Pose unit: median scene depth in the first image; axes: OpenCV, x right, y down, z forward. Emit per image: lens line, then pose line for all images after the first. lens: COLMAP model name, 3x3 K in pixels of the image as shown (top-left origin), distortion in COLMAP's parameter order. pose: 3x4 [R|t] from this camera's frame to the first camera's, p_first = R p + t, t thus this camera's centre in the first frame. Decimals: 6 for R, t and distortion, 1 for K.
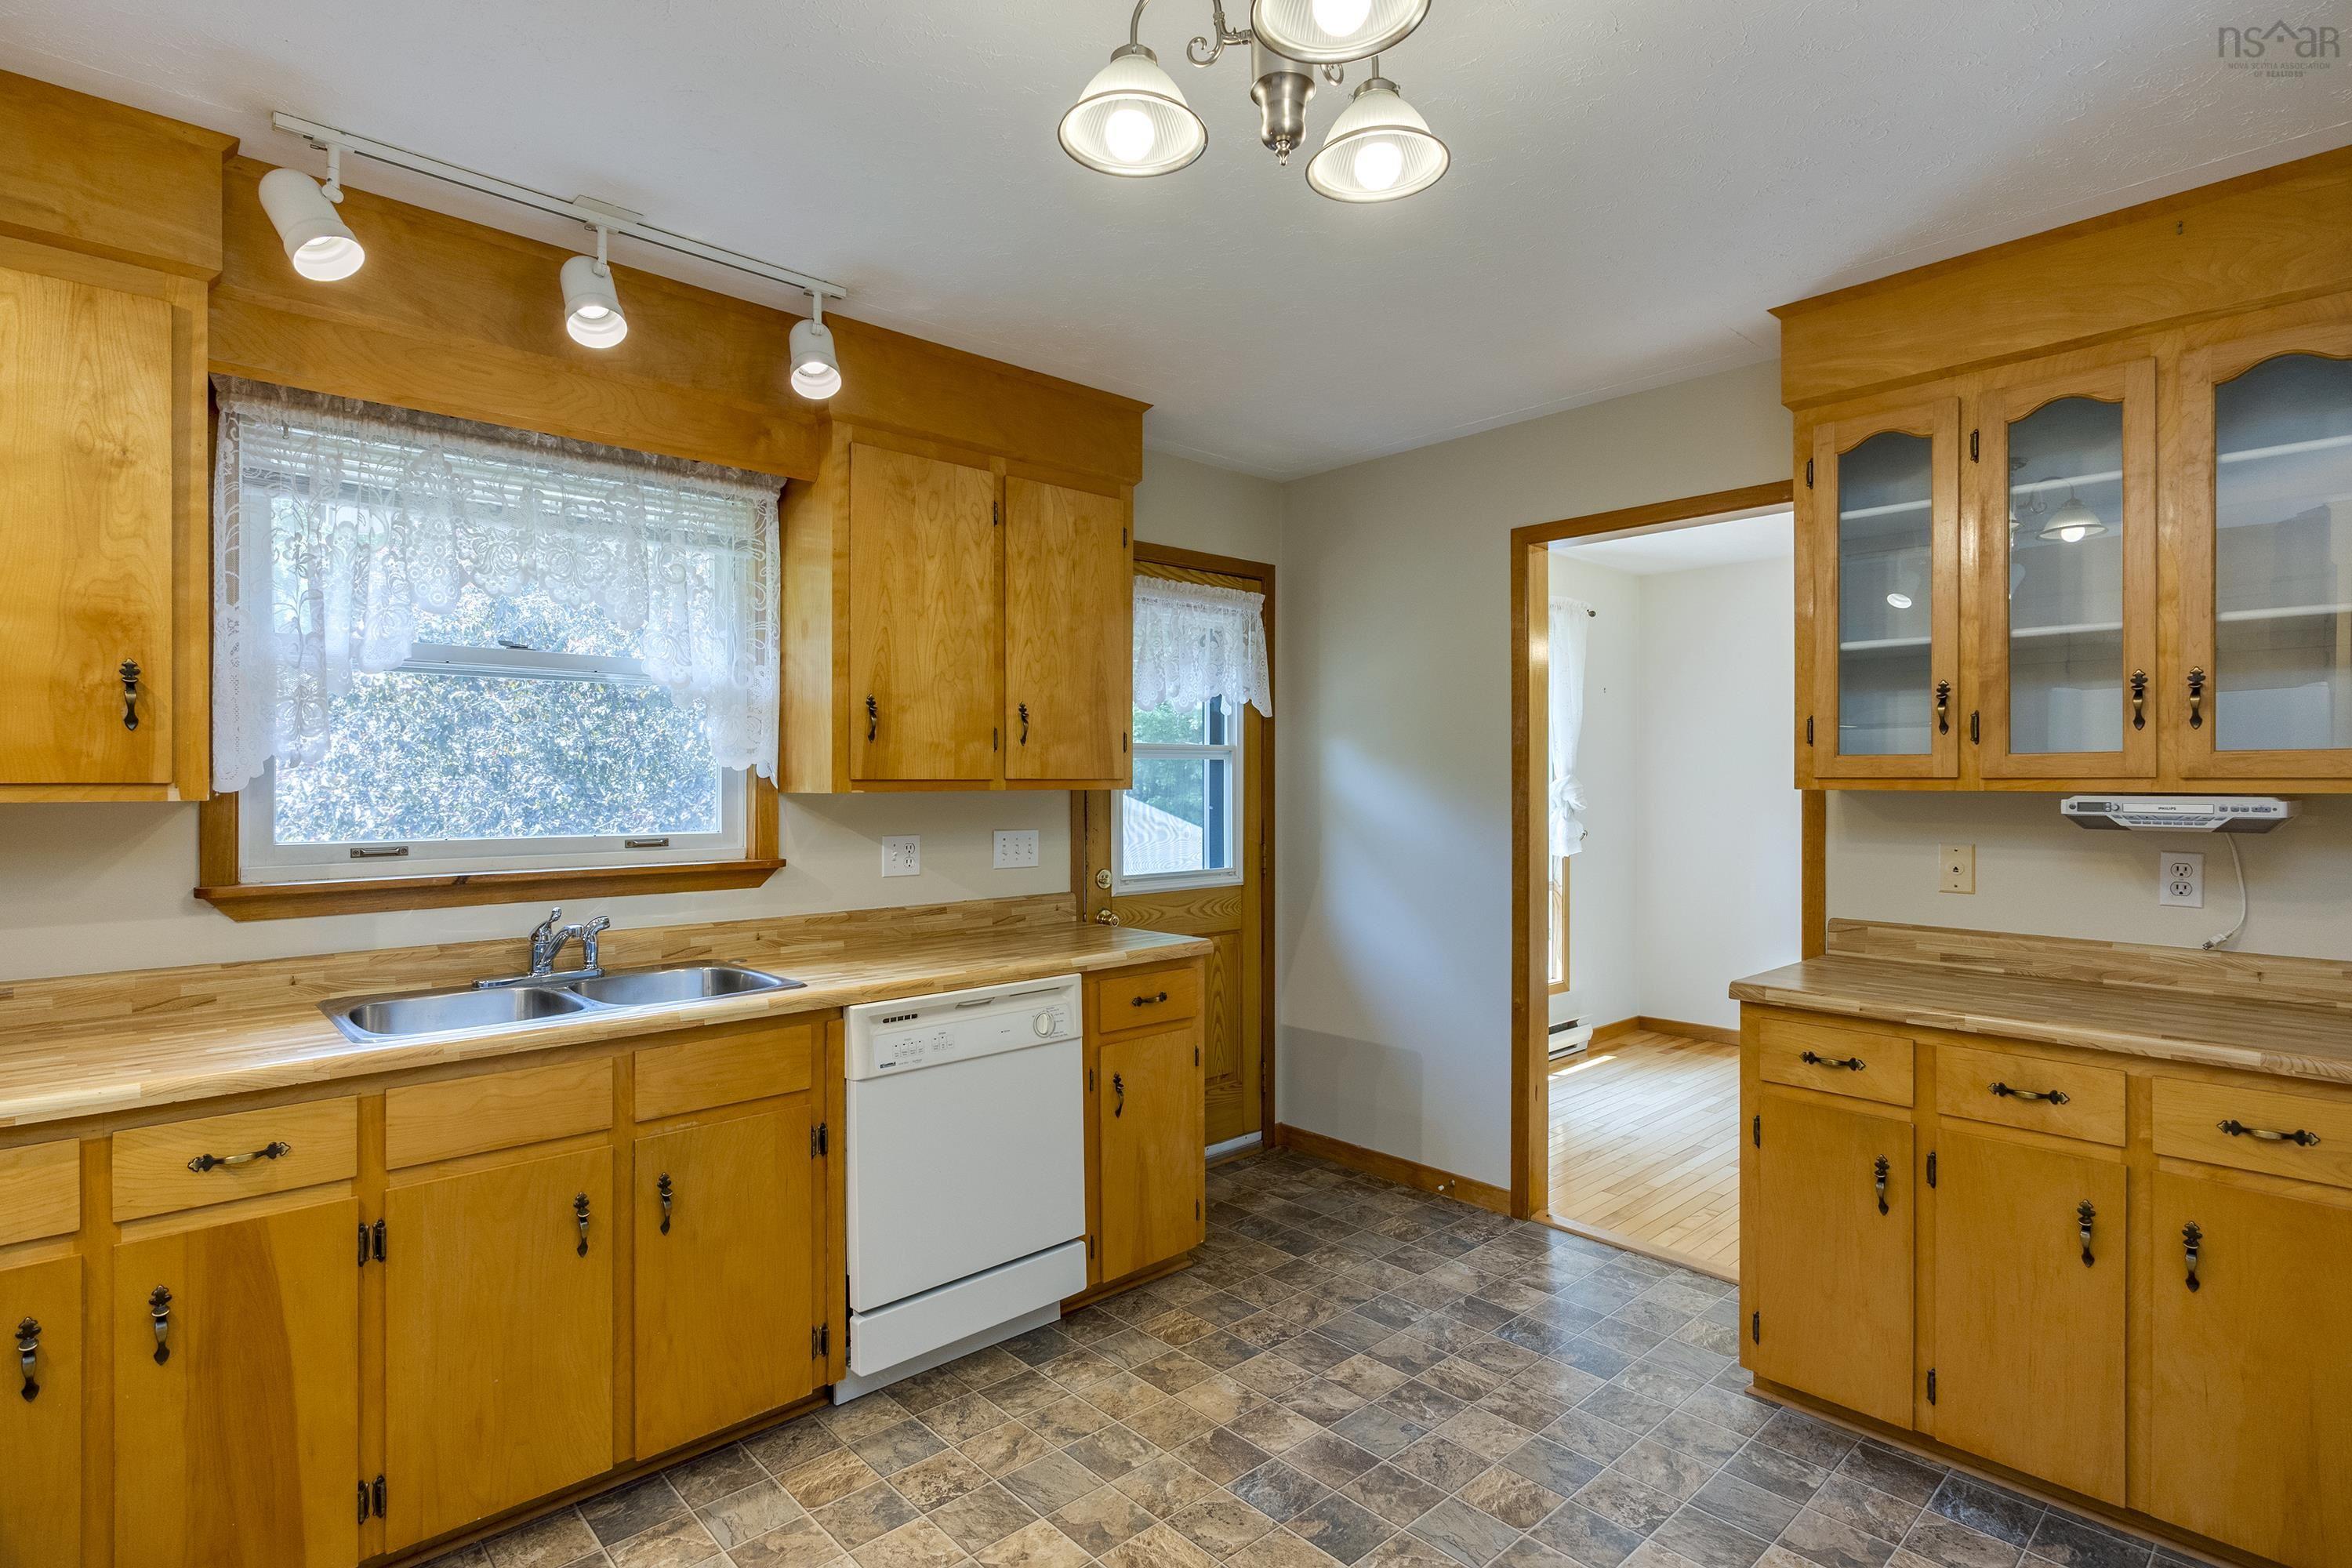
lens RADIAL K [[1144.0, 0, 1174.3], [0, 1144.0, 781.8], [0, 0, 1]] dist [-0.019636, -0.000002]
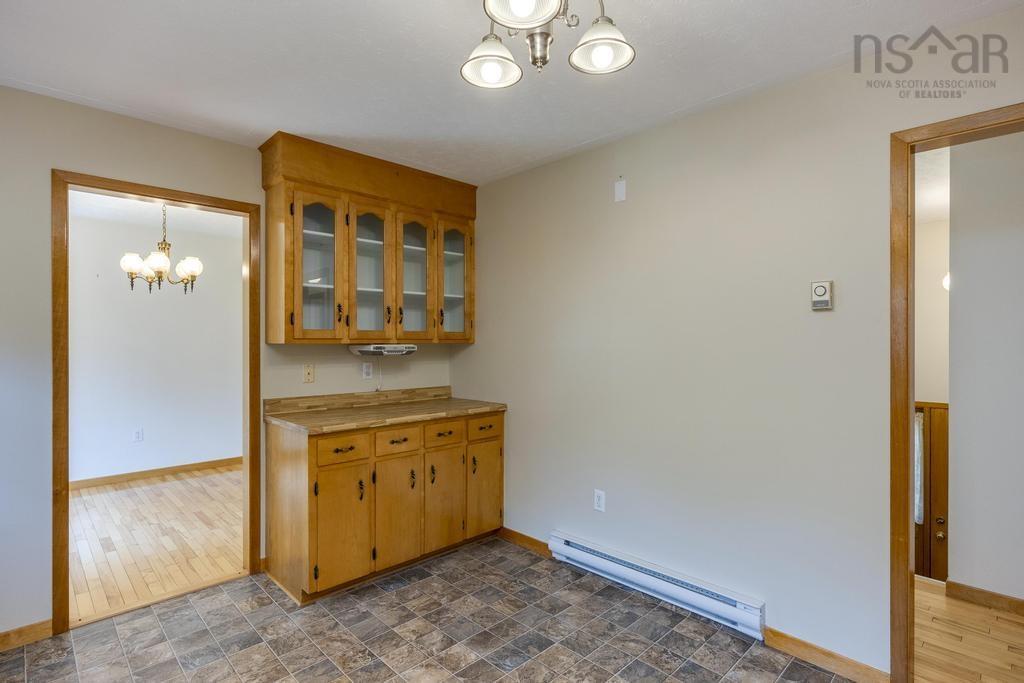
lens RADIAL K [[508.1, 0, 512.0], [0, 508.1, 341.5], [0, 0, 1]] dist [0.000610, 0.000234]
pose [[-0.024046, -0.002986, 0.999706, -0.526322], [0.000965, 0.999995, 0.003010, -0.000533], [-0.999710, 0.001037, -0.024043, 0.589388]]
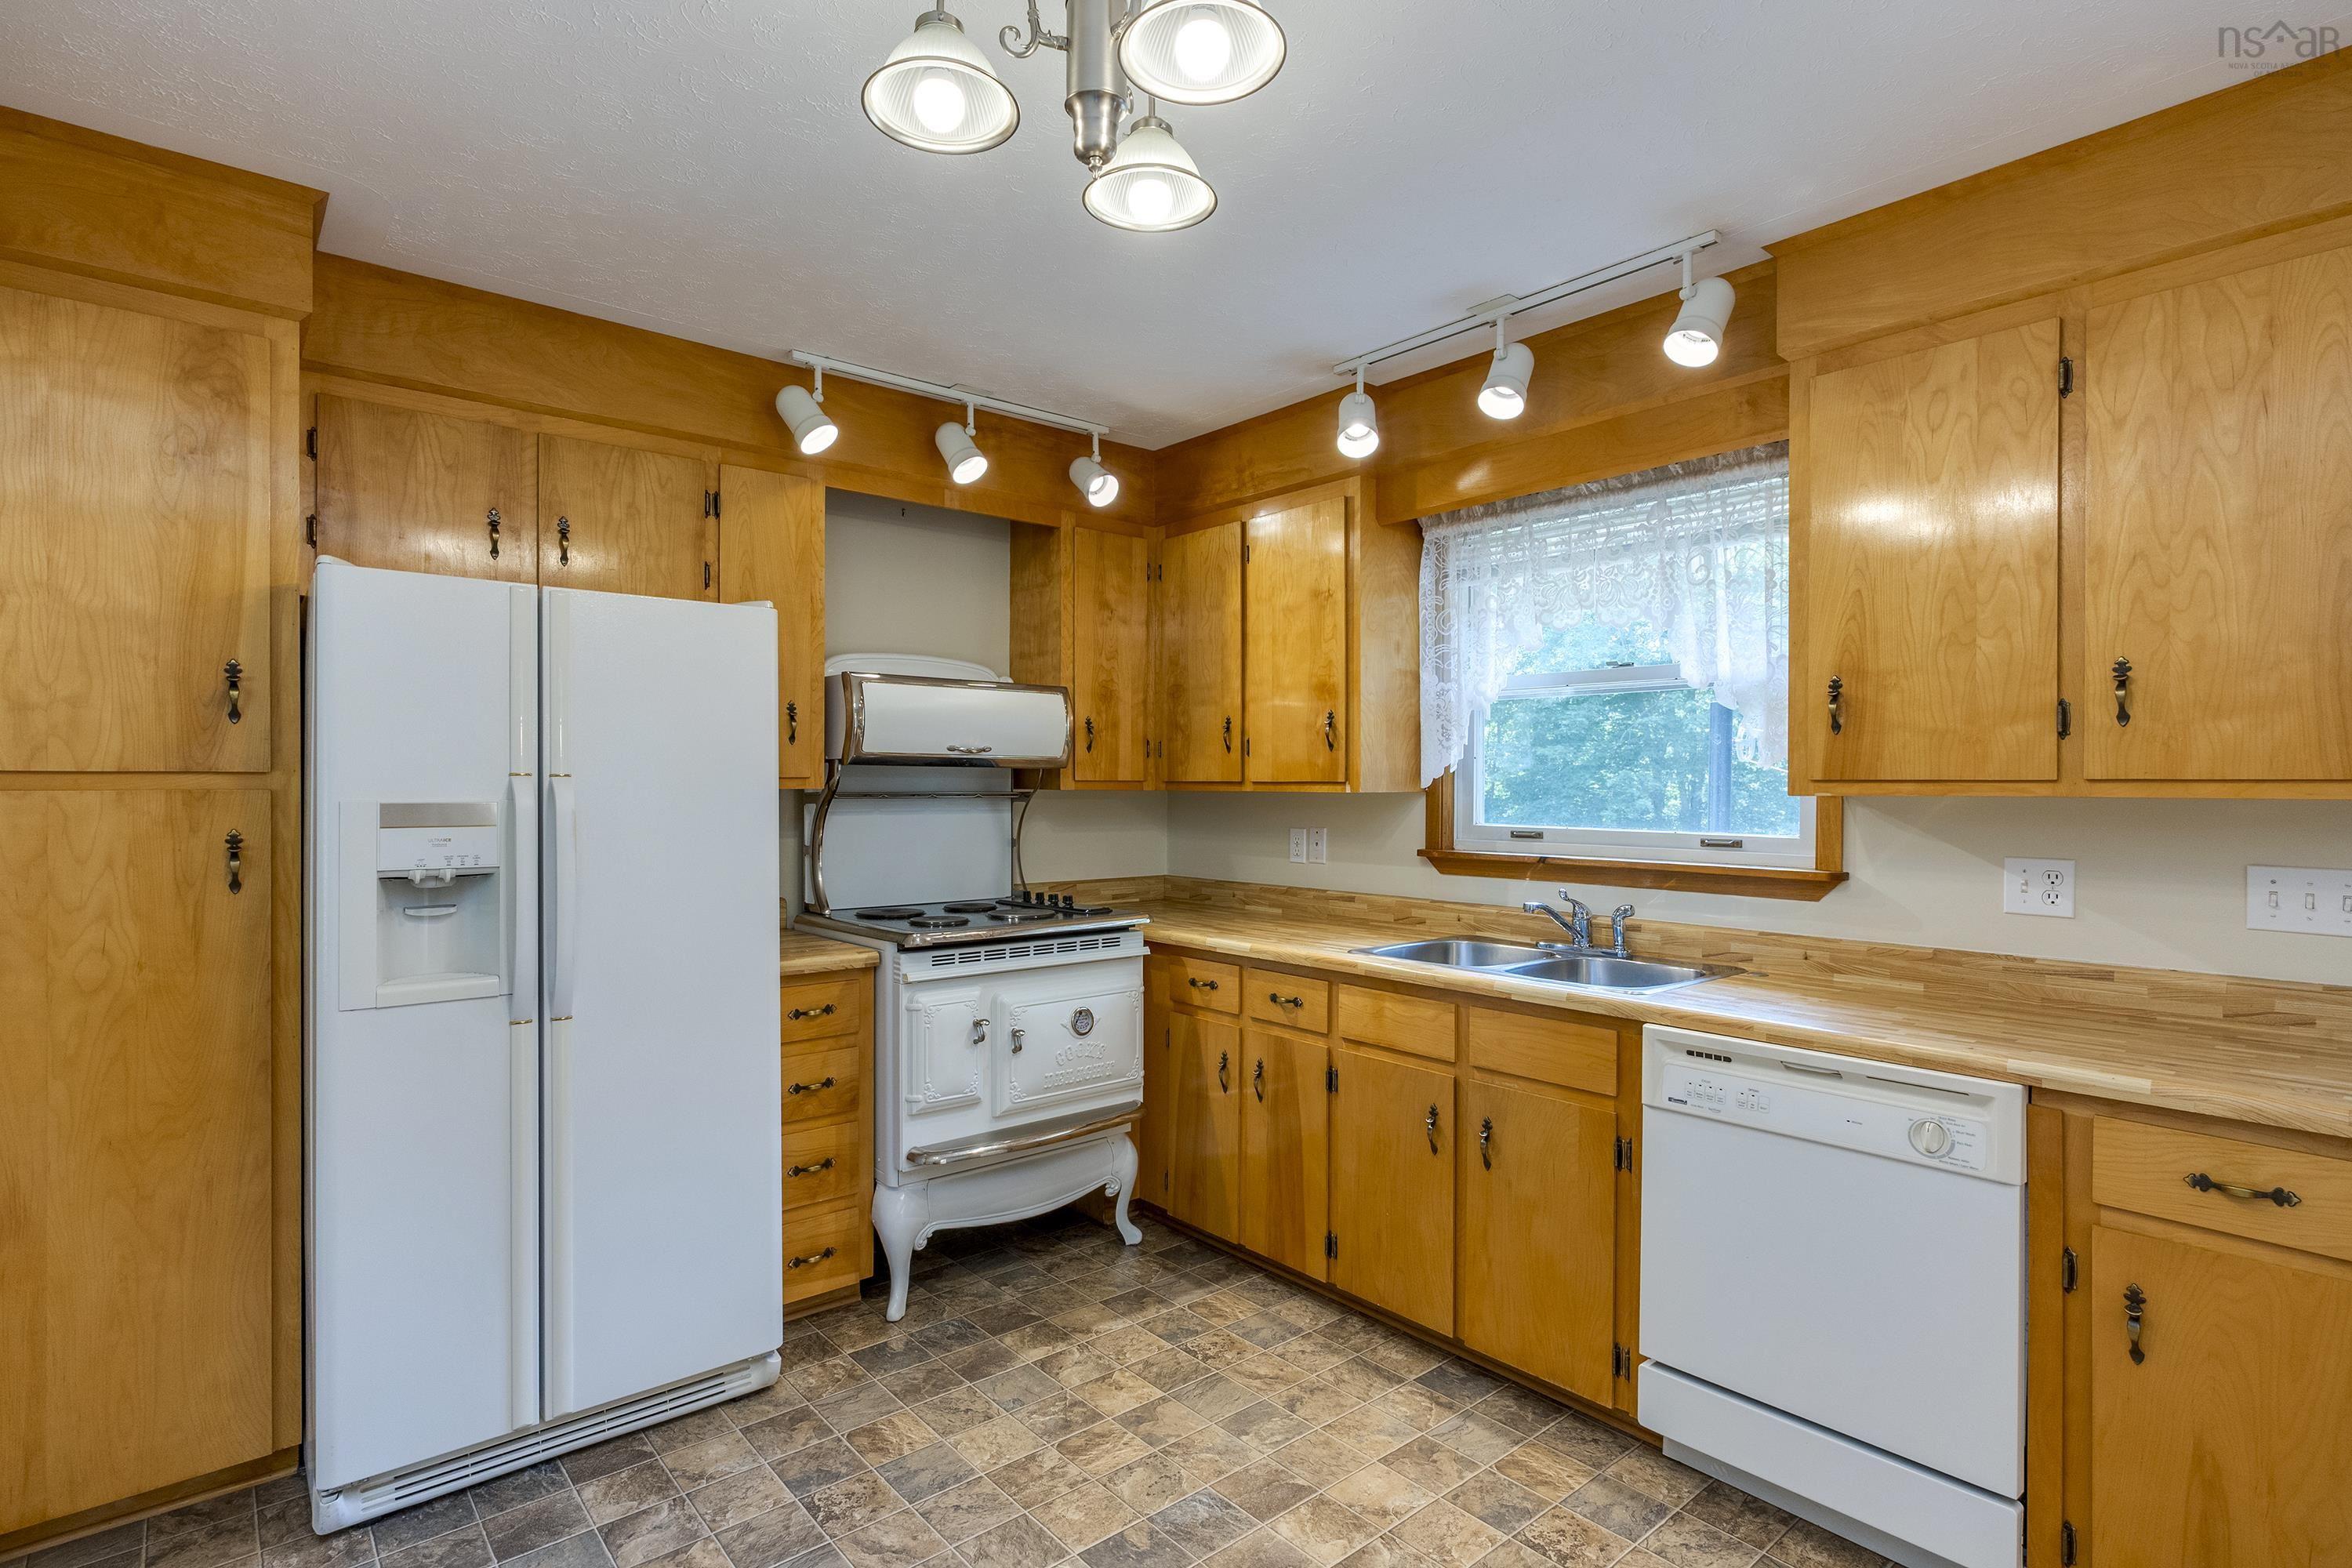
lens RADIAL K [[1194.2, 0, 1178.2], [0, 1194.2, 785.5], [0, 0, 1]] dist [0.017343, 0.000368]
pose [[-0.043582, 0.002994, -0.999045, 0.826777], [-0.003481, 0.999989, 0.003149, 0.001283], [0.999044, 0.003615, -0.043571, 0.762892]]
